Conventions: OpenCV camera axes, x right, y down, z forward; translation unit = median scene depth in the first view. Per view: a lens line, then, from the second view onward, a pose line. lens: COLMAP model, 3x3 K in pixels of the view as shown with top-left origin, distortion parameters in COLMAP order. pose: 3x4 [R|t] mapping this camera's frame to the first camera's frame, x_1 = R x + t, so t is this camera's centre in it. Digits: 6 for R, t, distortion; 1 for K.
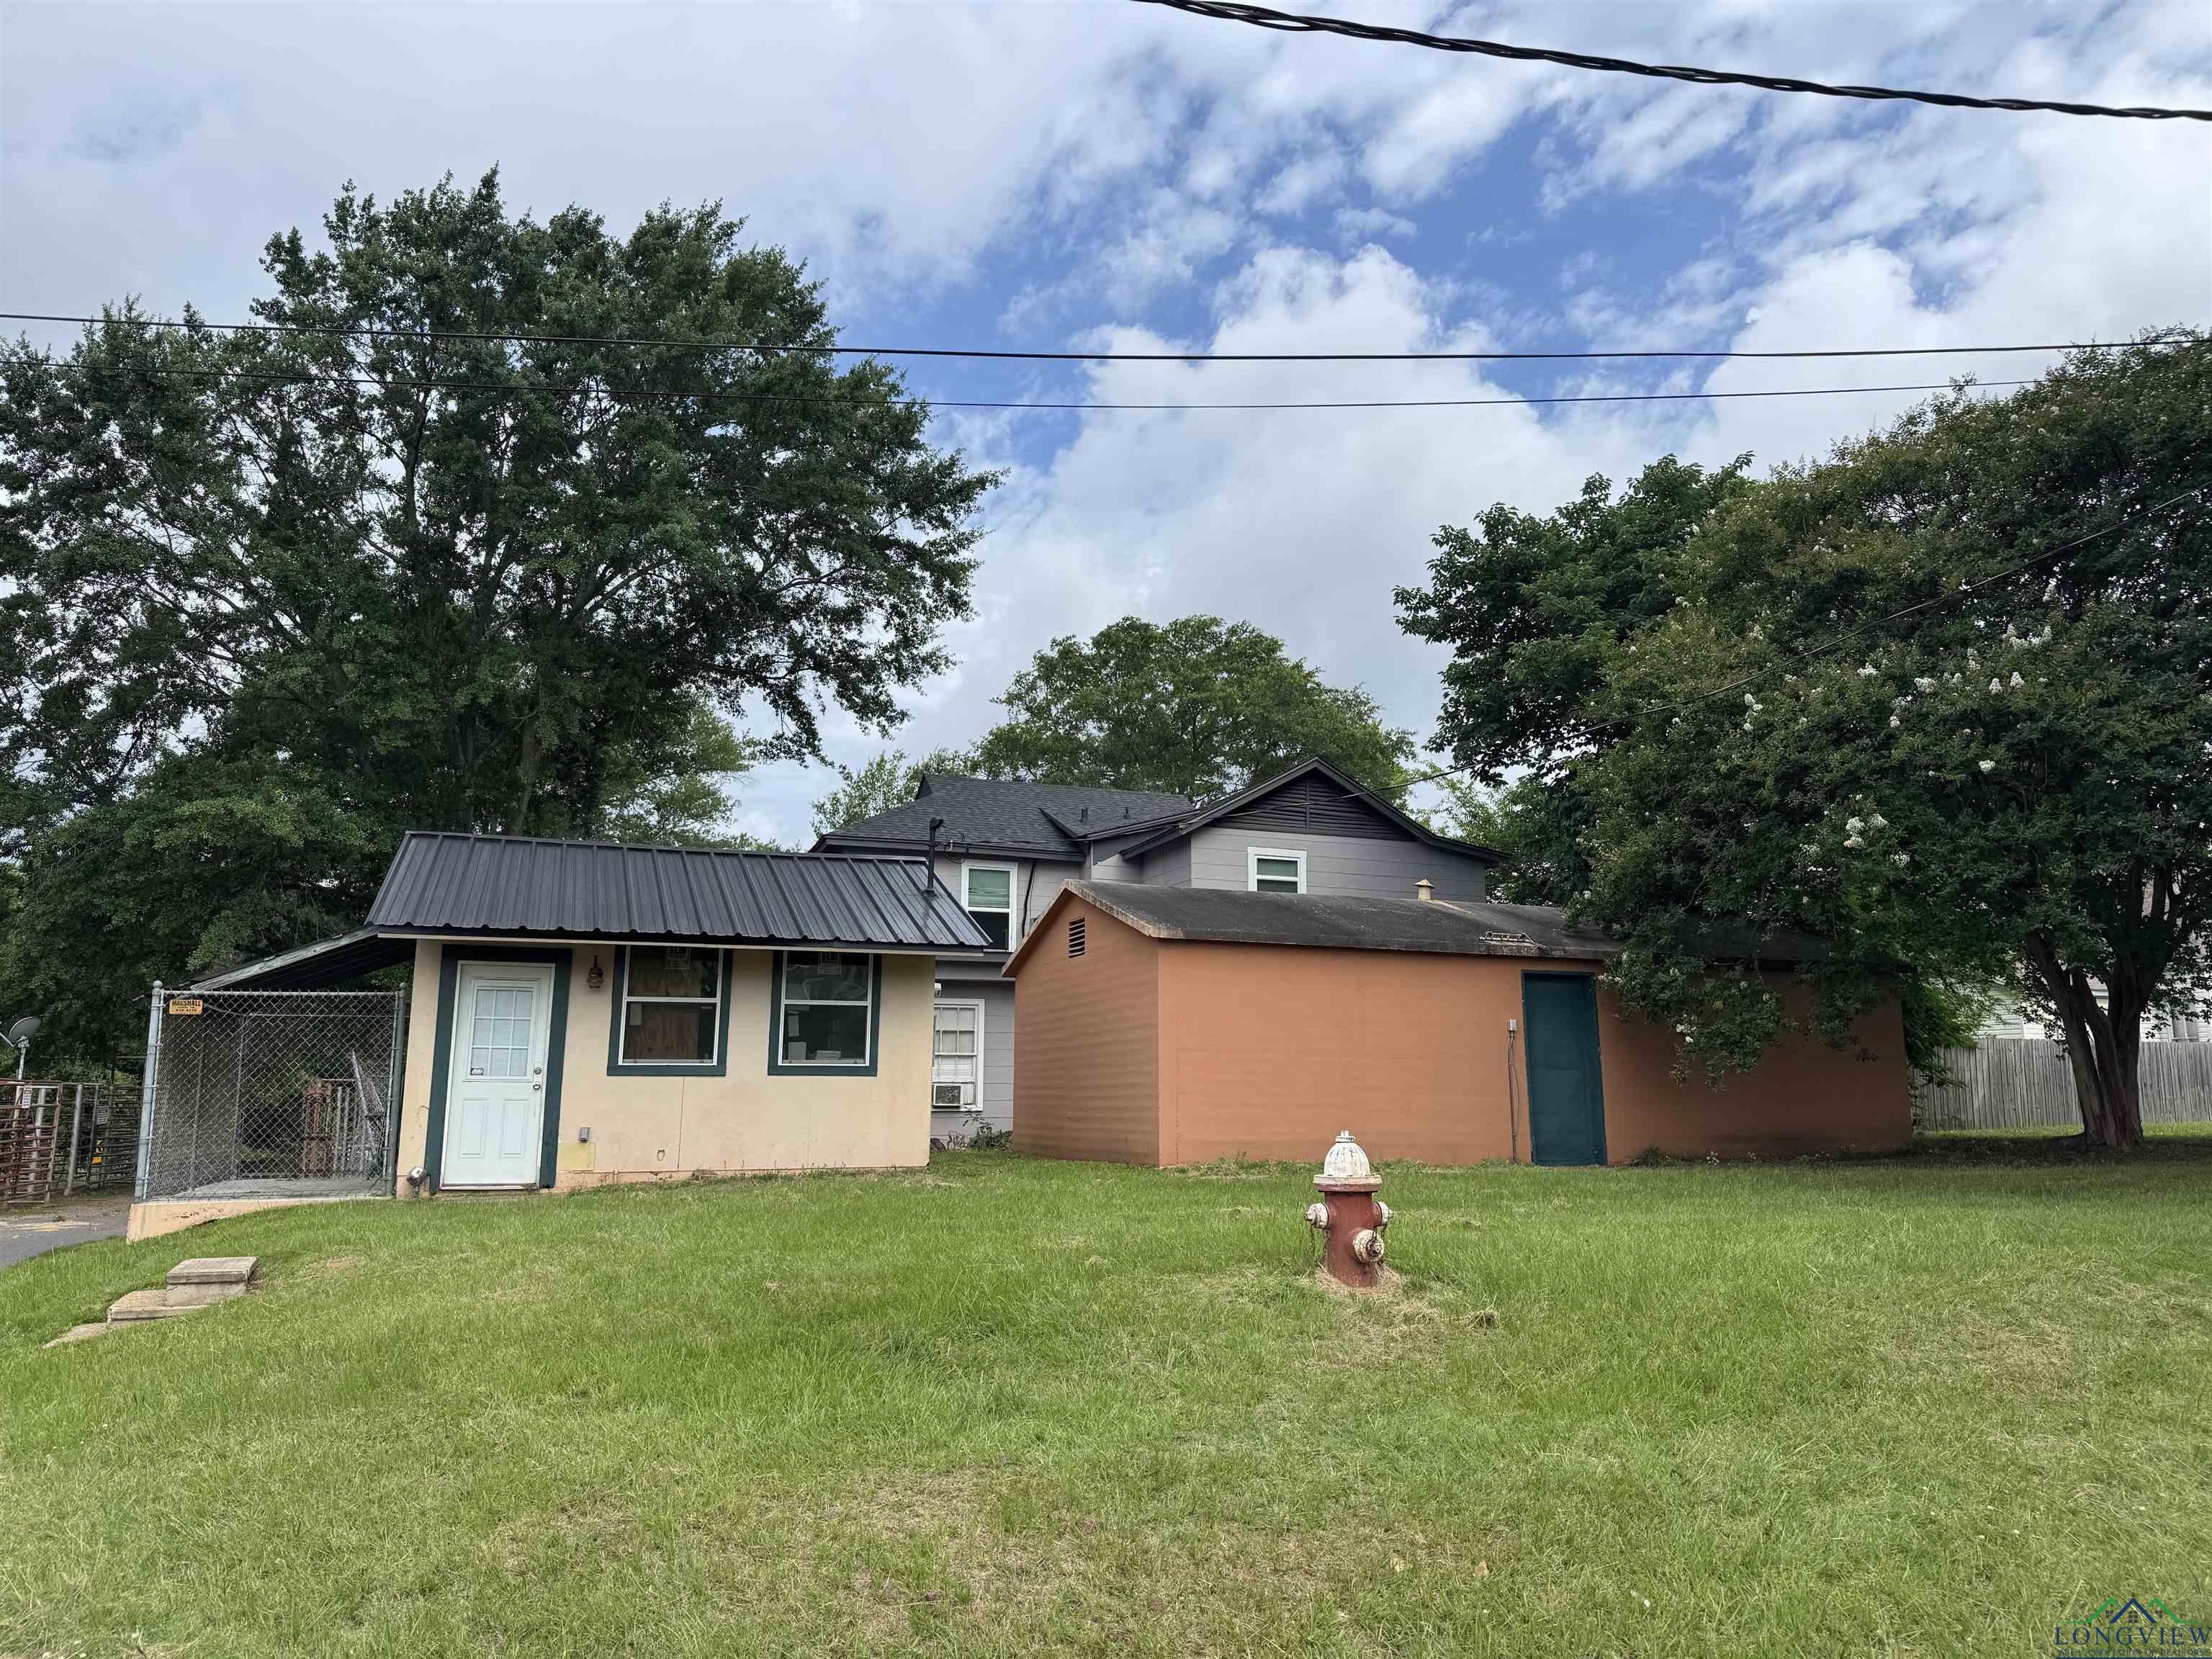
lens RADIAL K [[1575.7, 0, 1103.1], [0, 1575.7, 830.0], [0, 0, 1]] dist [0.007511, -0.009784]
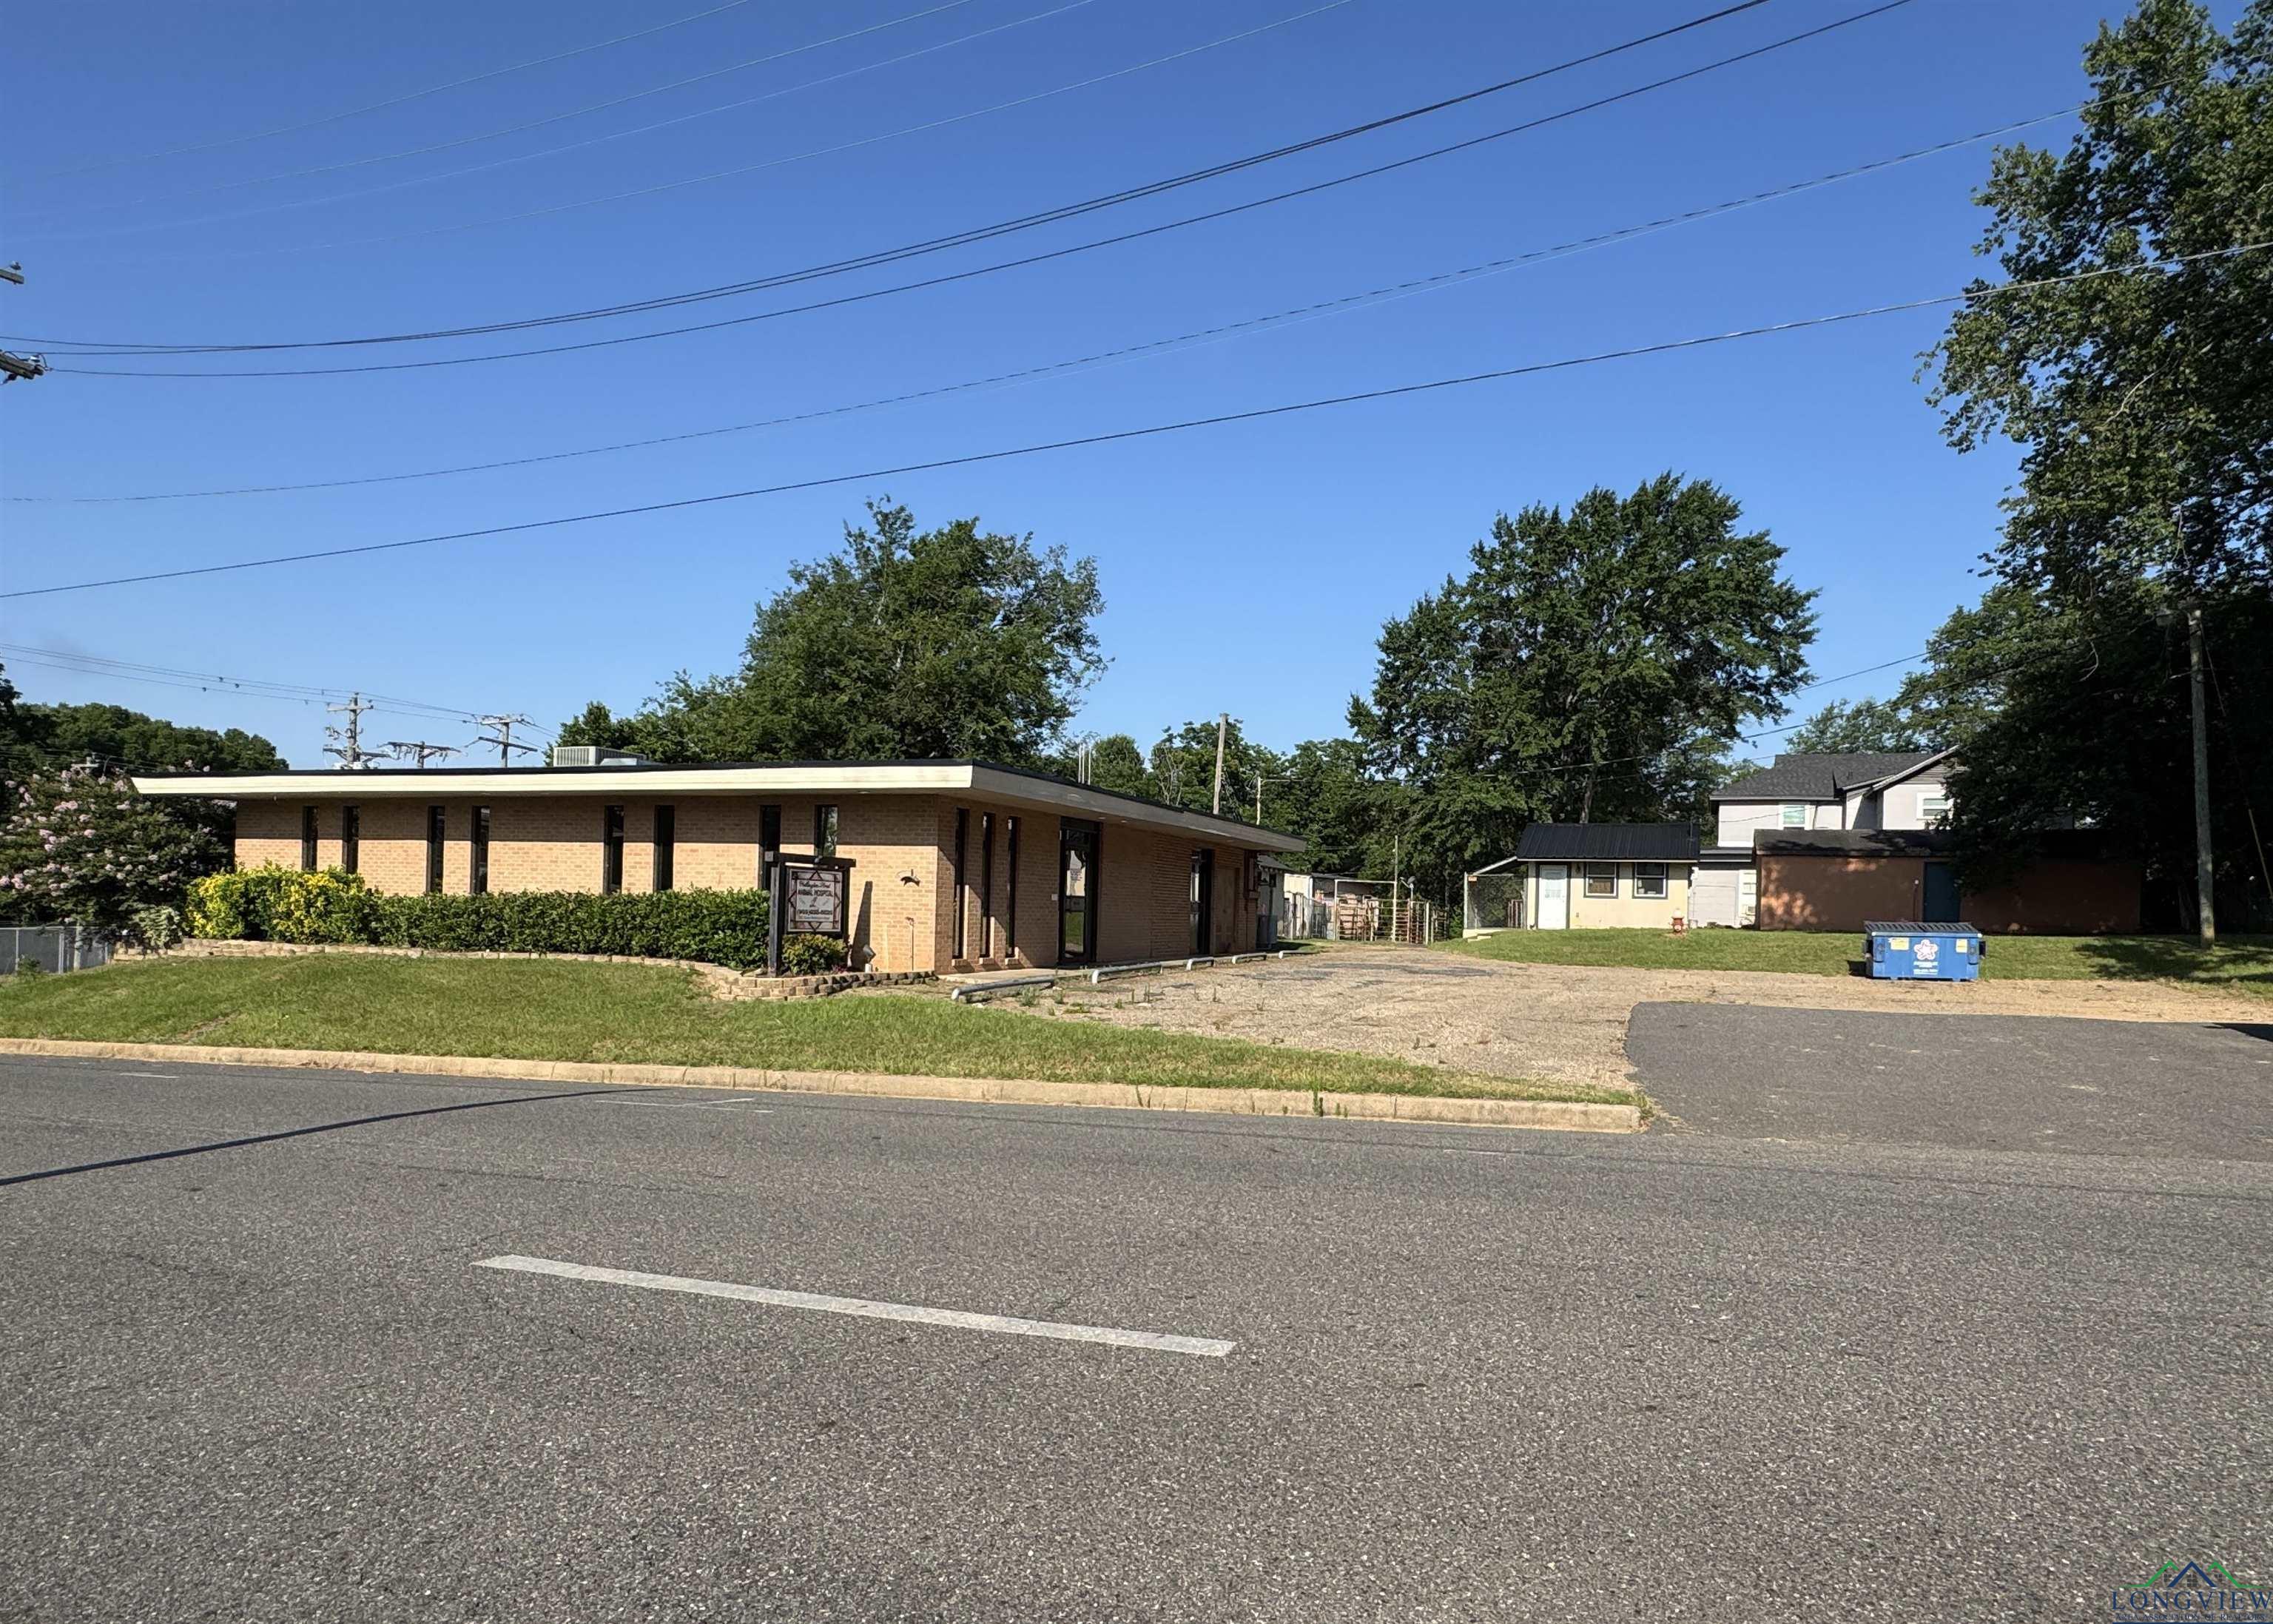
lens RADIAL K [[1334.3, 0, 1169.4], [0, 1334.3, 903.8], [0, 0, 1]] dist [0.003464, -0.003025]
pose [[0.754633, 0.013107, -0.656016, 0.452531], [0.093681, 0.987406, 0.127491, -0.144017], [0.649425, -0.157665, 0.743901, -0.872925]]
